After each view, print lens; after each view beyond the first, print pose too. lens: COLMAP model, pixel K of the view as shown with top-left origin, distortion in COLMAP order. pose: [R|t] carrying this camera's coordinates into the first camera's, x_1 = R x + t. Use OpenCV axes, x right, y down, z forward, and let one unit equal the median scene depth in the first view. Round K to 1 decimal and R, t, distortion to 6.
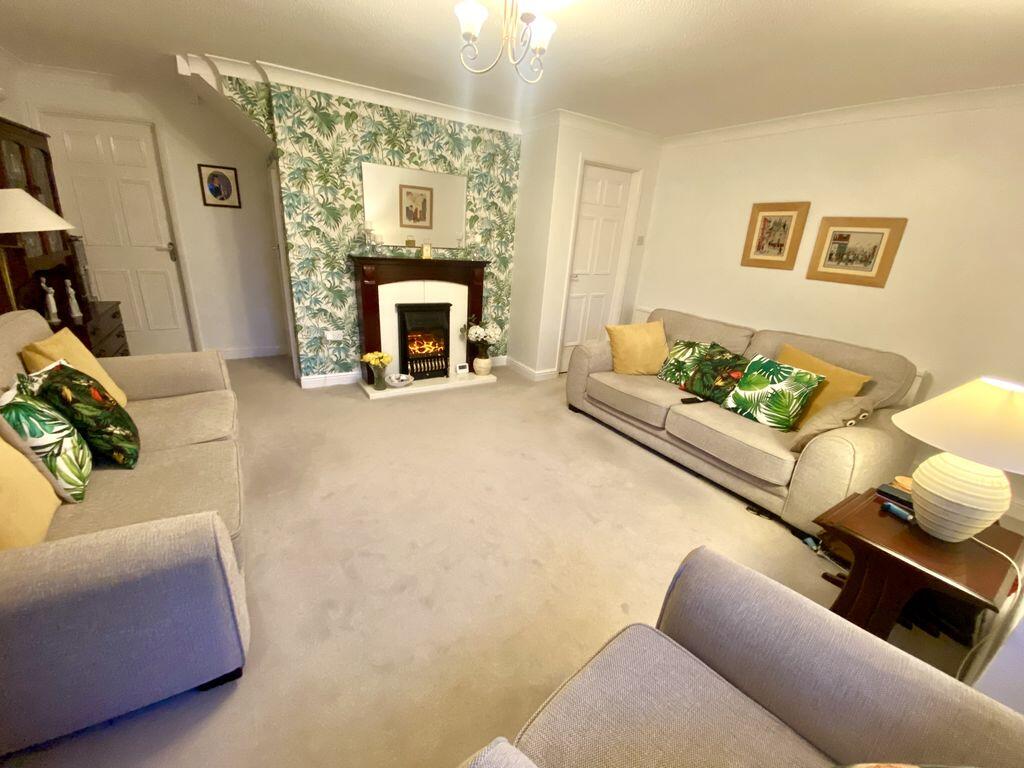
lens RADIAL K [[403.5, 0, 510.3], [0, 403.5, 387.1], [0, 0, 1]] dist [0.016658, -0.021566]
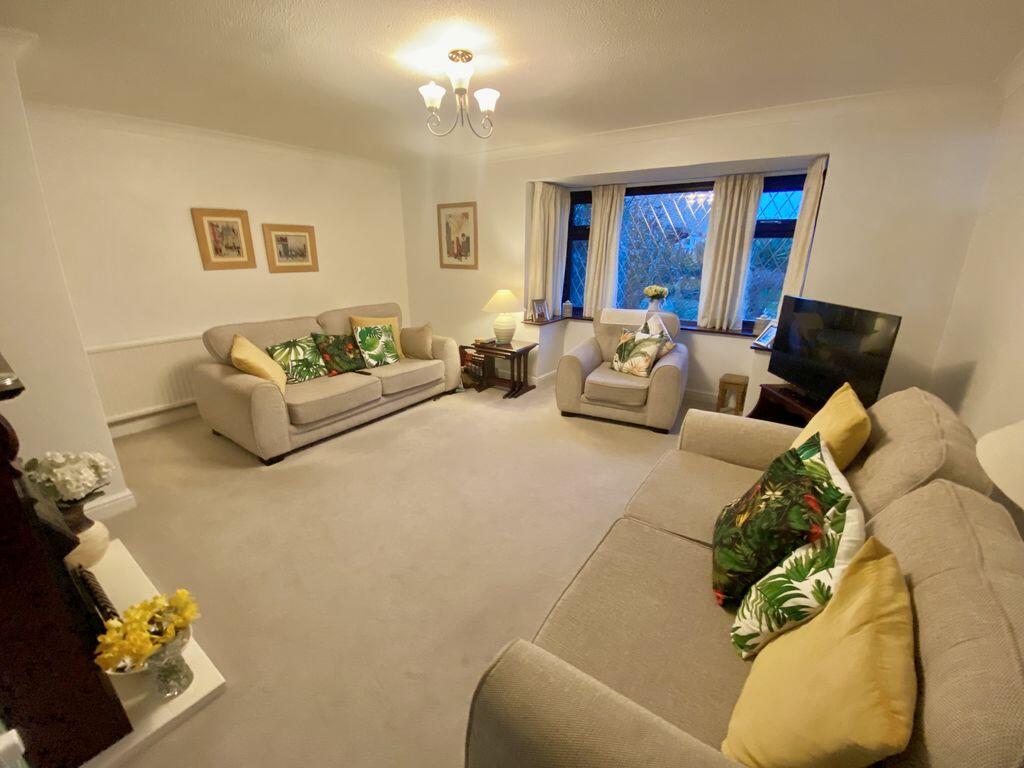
lens RADIAL K [[403.5, 0, 510.3], [0, 403.5, 387.1], [0, 0, 1]] dist [0.016658, -0.021566]
pose [[-0.350777, -0.366436, 0.861789, -0.796026], [0.299580, 0.827992, 0.474004, -0.375728], [-0.887247, 0.424445, -0.180664, 0.777347]]
